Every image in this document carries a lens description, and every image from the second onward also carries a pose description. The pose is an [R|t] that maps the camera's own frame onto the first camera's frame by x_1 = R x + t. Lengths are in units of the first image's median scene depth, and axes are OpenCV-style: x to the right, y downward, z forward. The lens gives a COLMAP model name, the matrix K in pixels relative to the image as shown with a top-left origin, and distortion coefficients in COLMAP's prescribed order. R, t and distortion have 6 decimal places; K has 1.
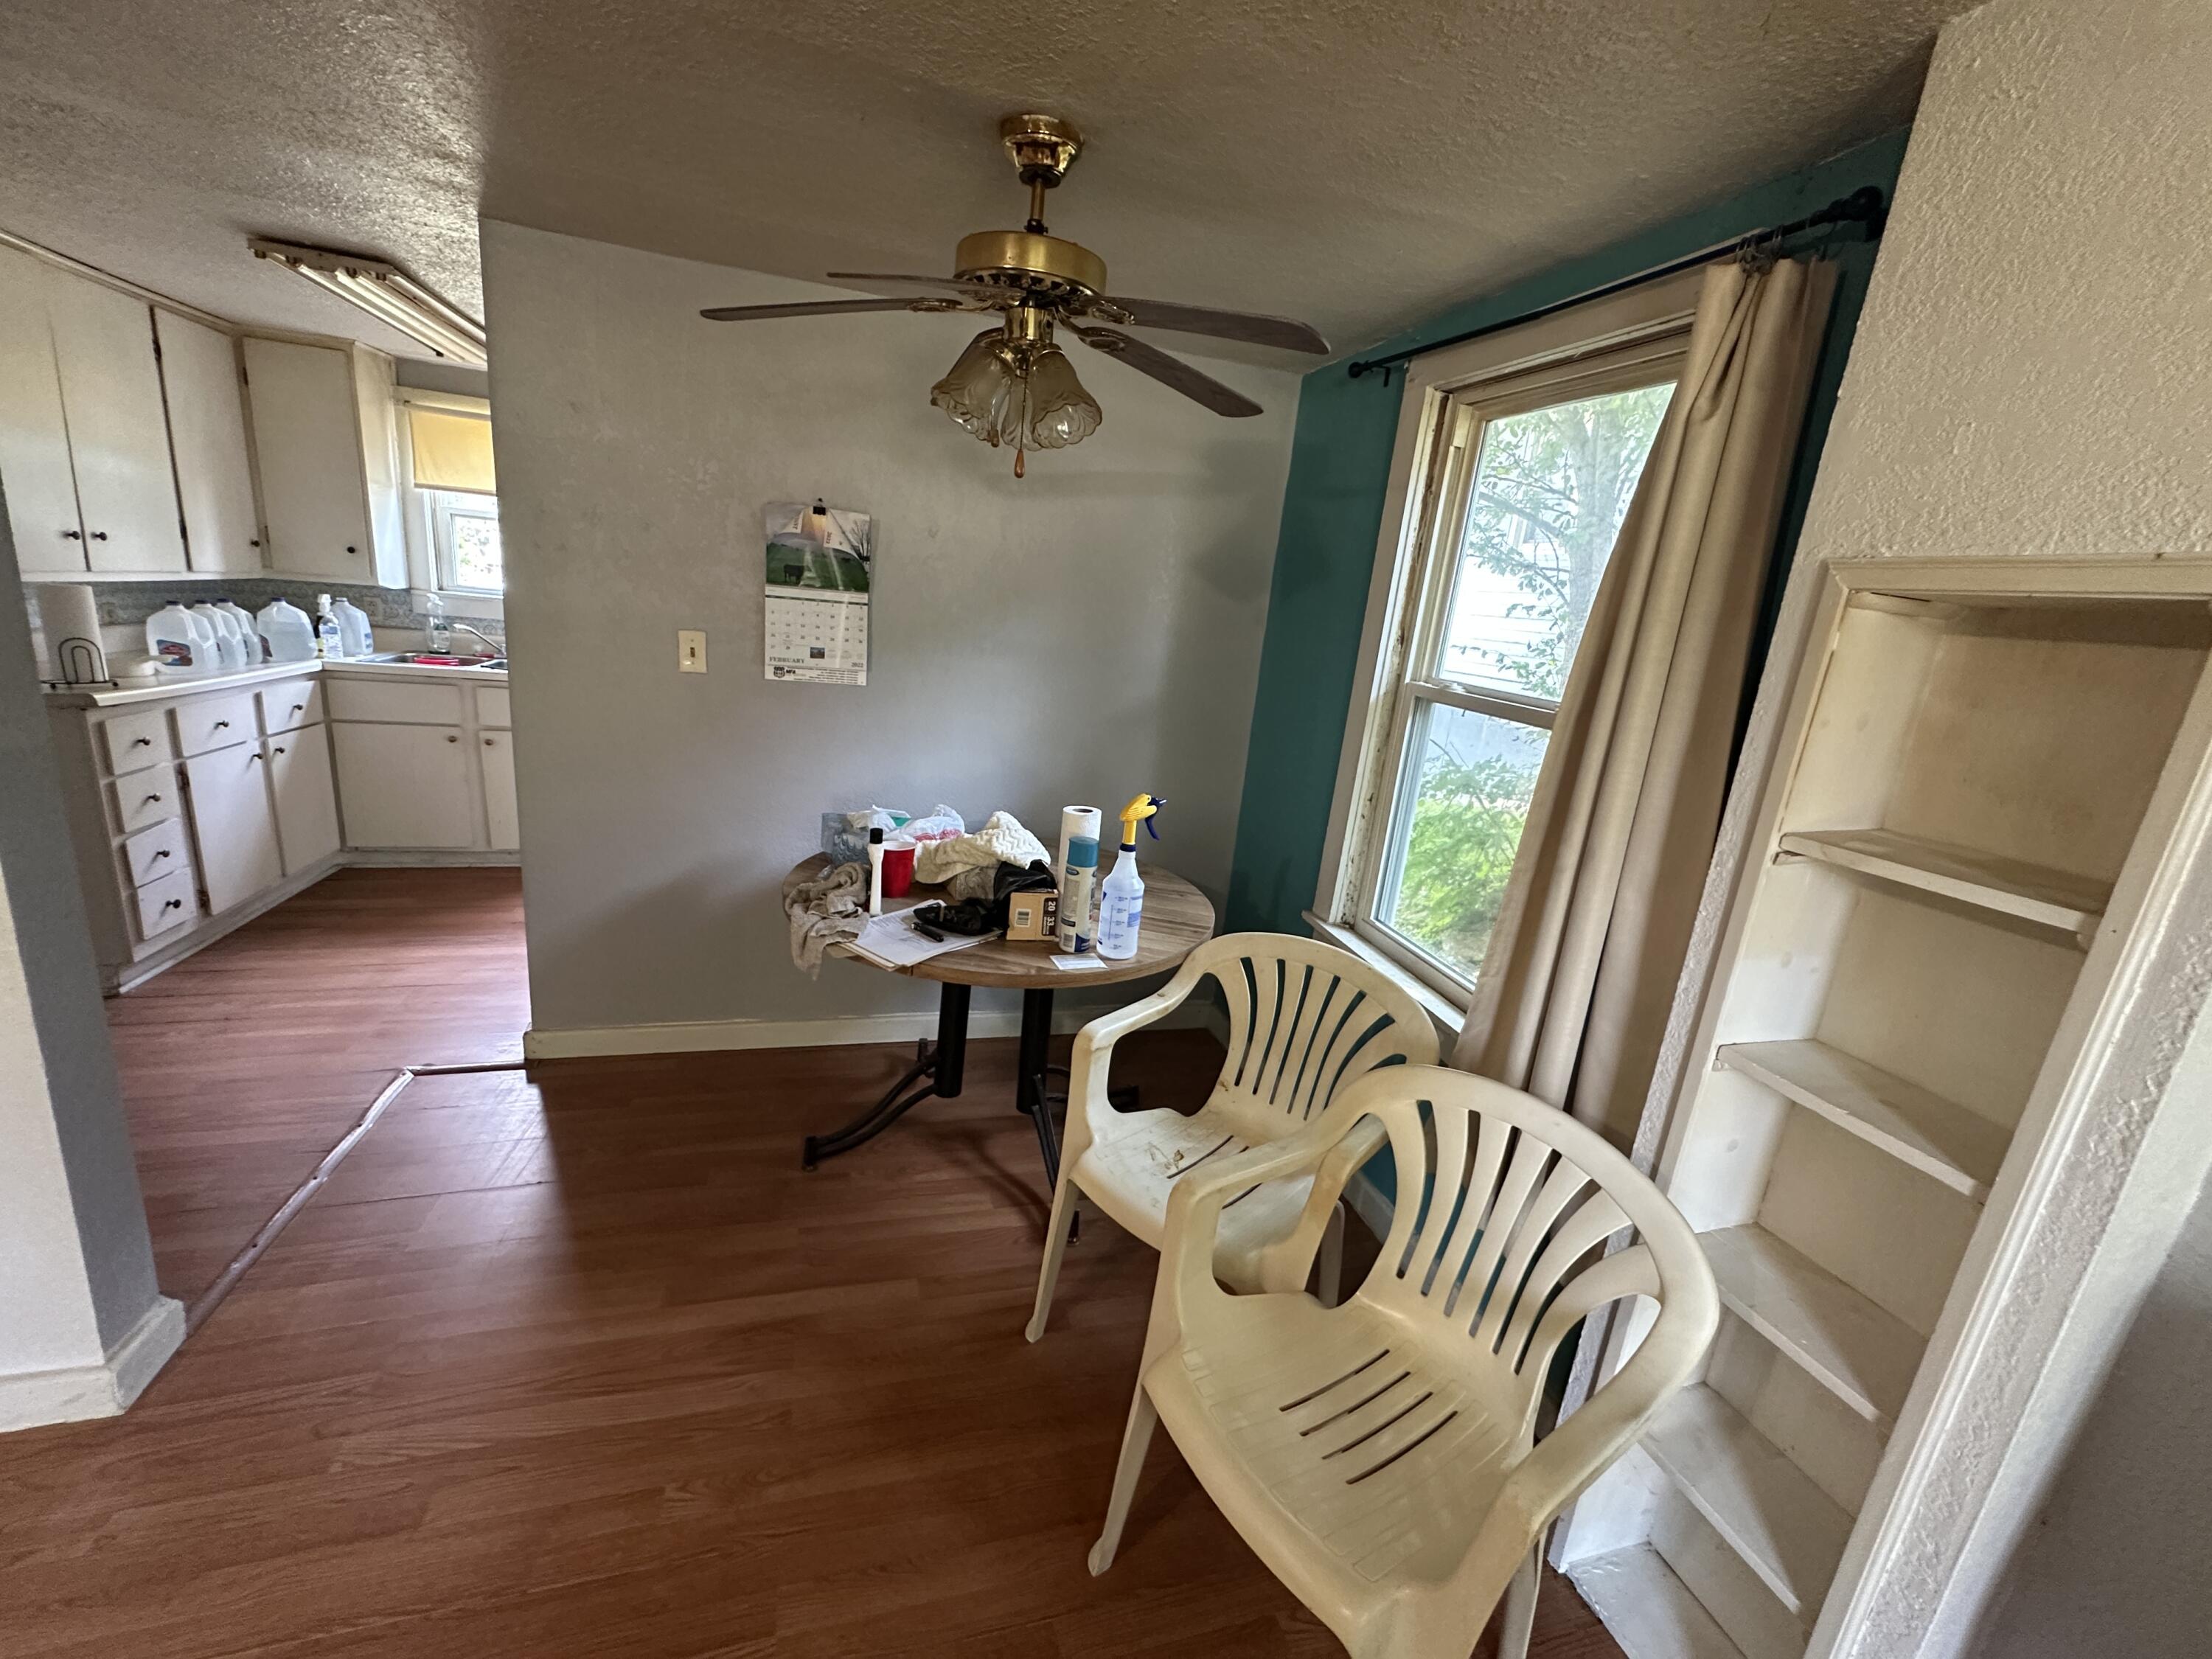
lens RADIAL K [[885.2, 0, 1104.3], [0, 885.2, 831.0], [0, 0, 1]] dist [-0.001007, 0.000439]
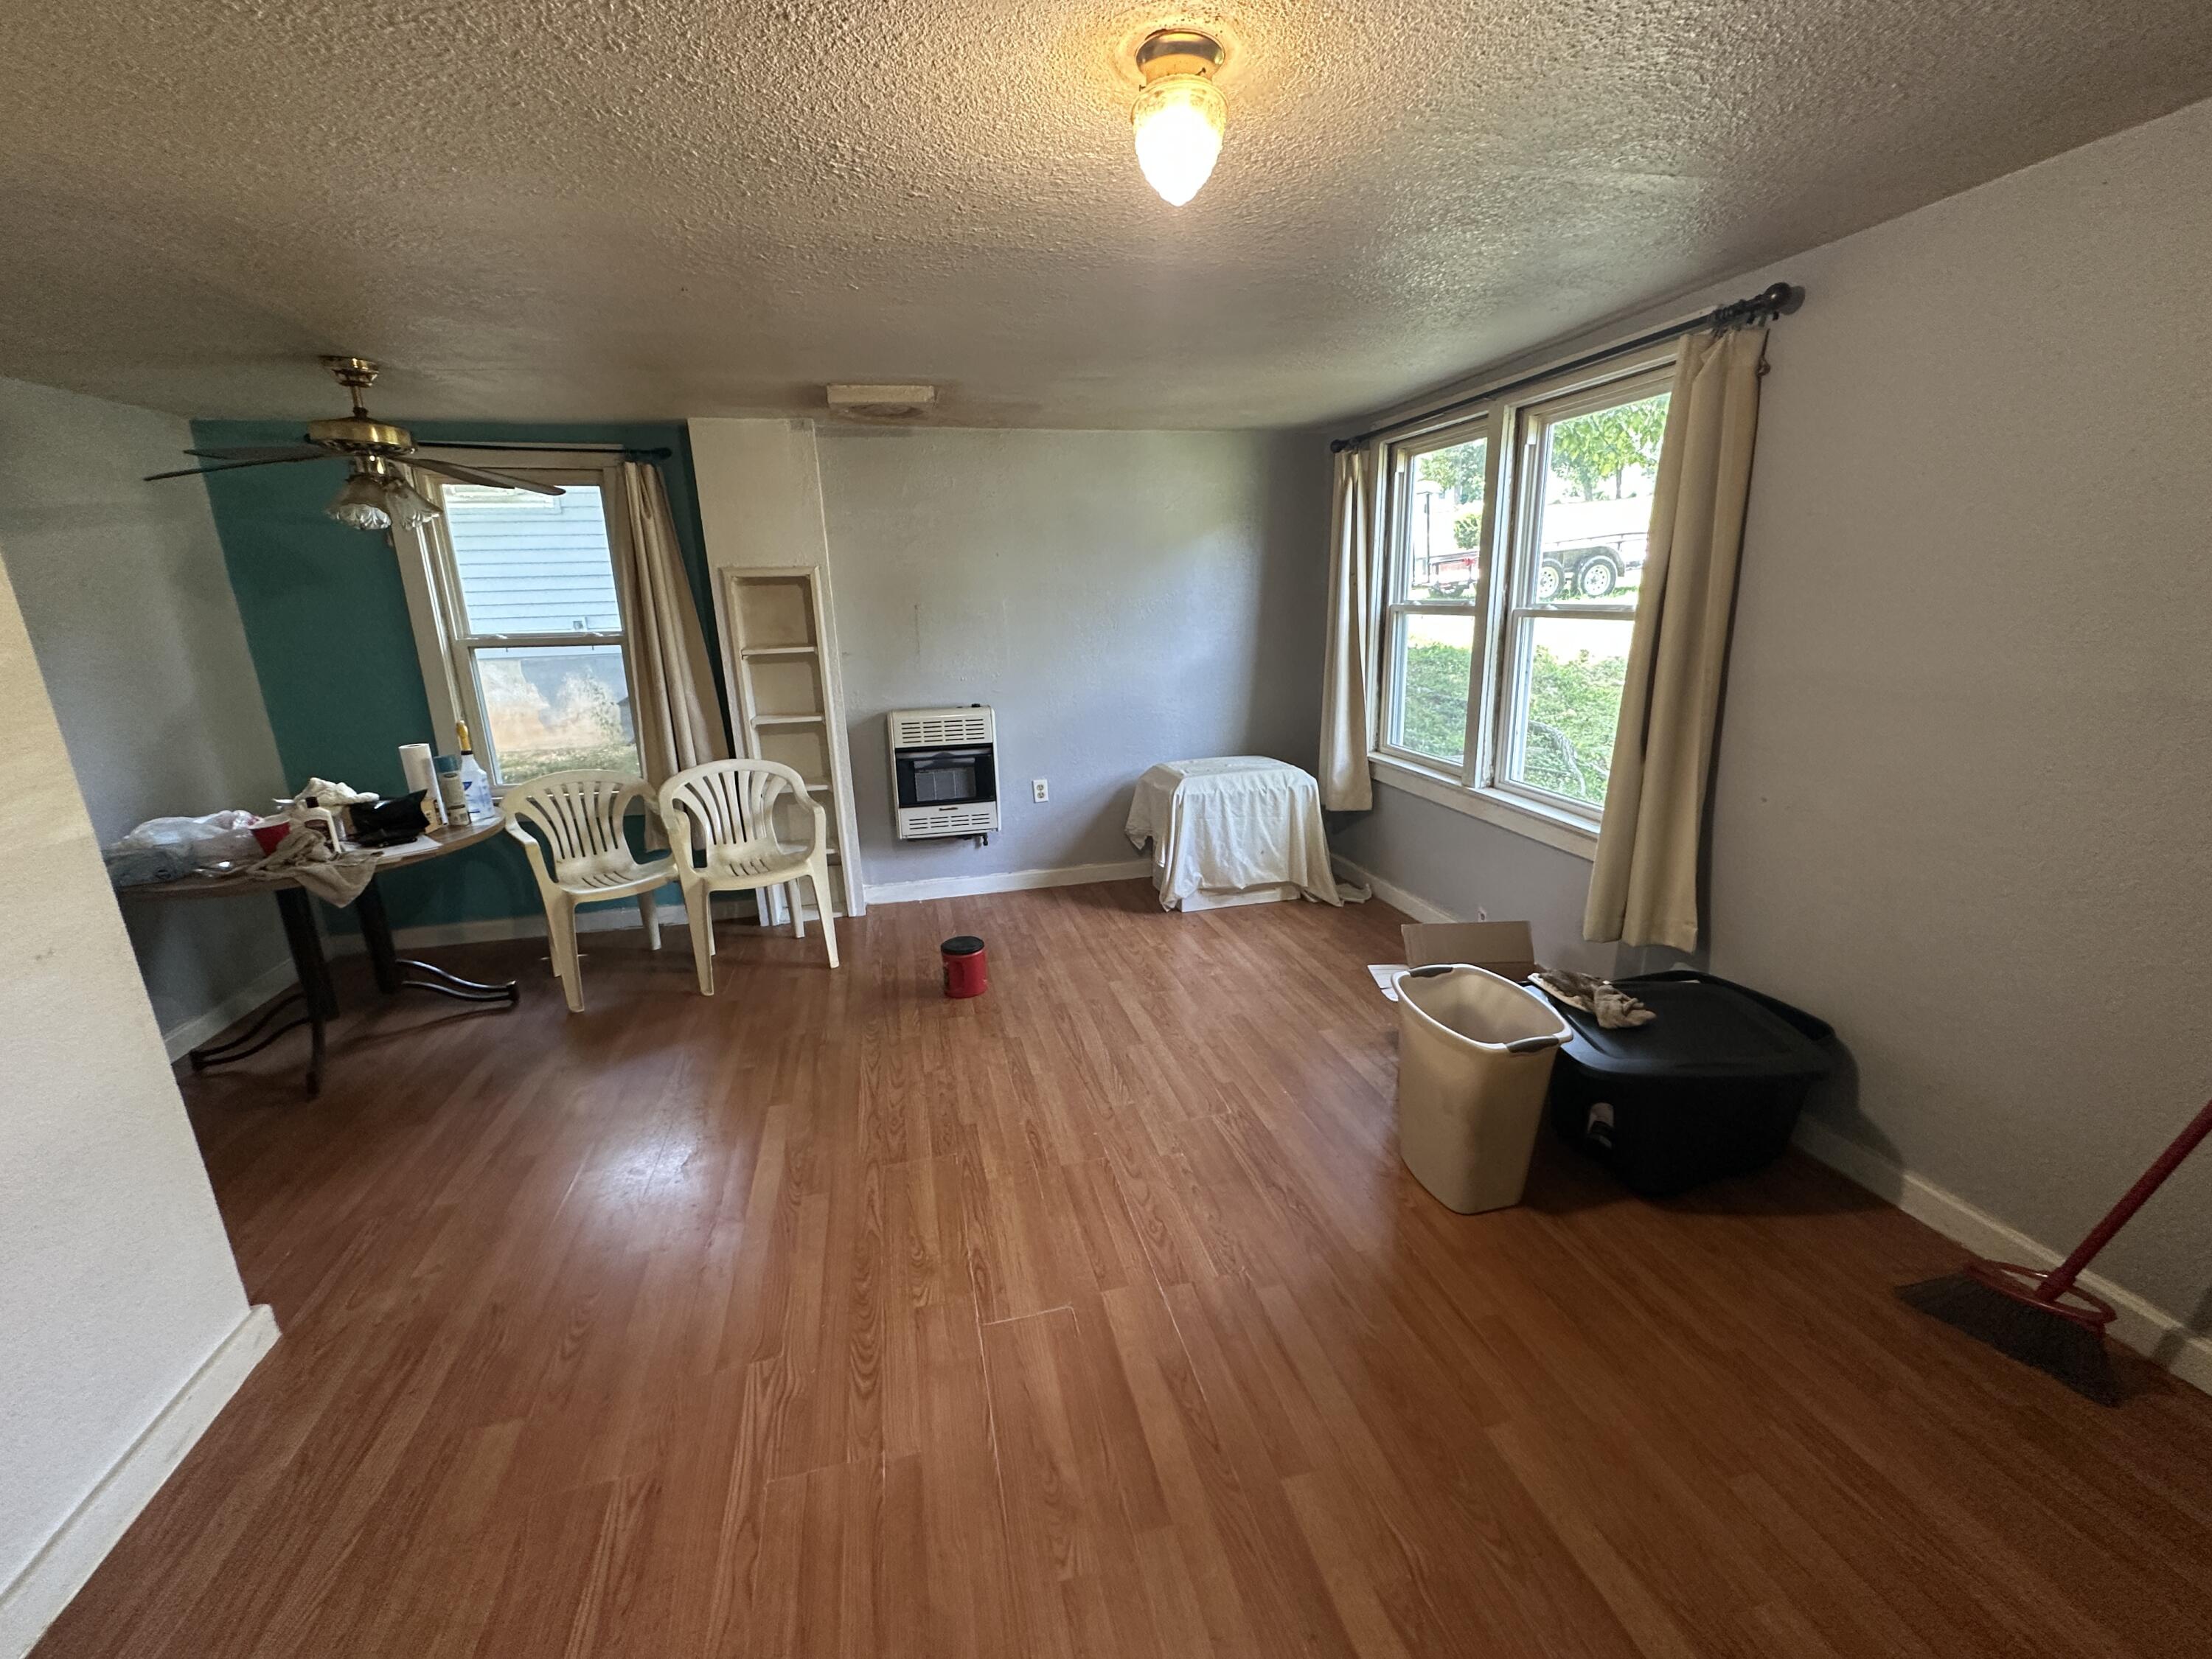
lens RADIAL K [[885.2, 0, 1115.6], [0, 885.2, 824.6], [0, 0, 1]] dist [-0.001007, 0.000439]
pose [[0.043722, -0.355699, 0.933577, -2.086387], [0.282201, 0.900813, 0.329999, -0.089624], [-0.958359, 0.249028, 0.139763, -0.540660]]
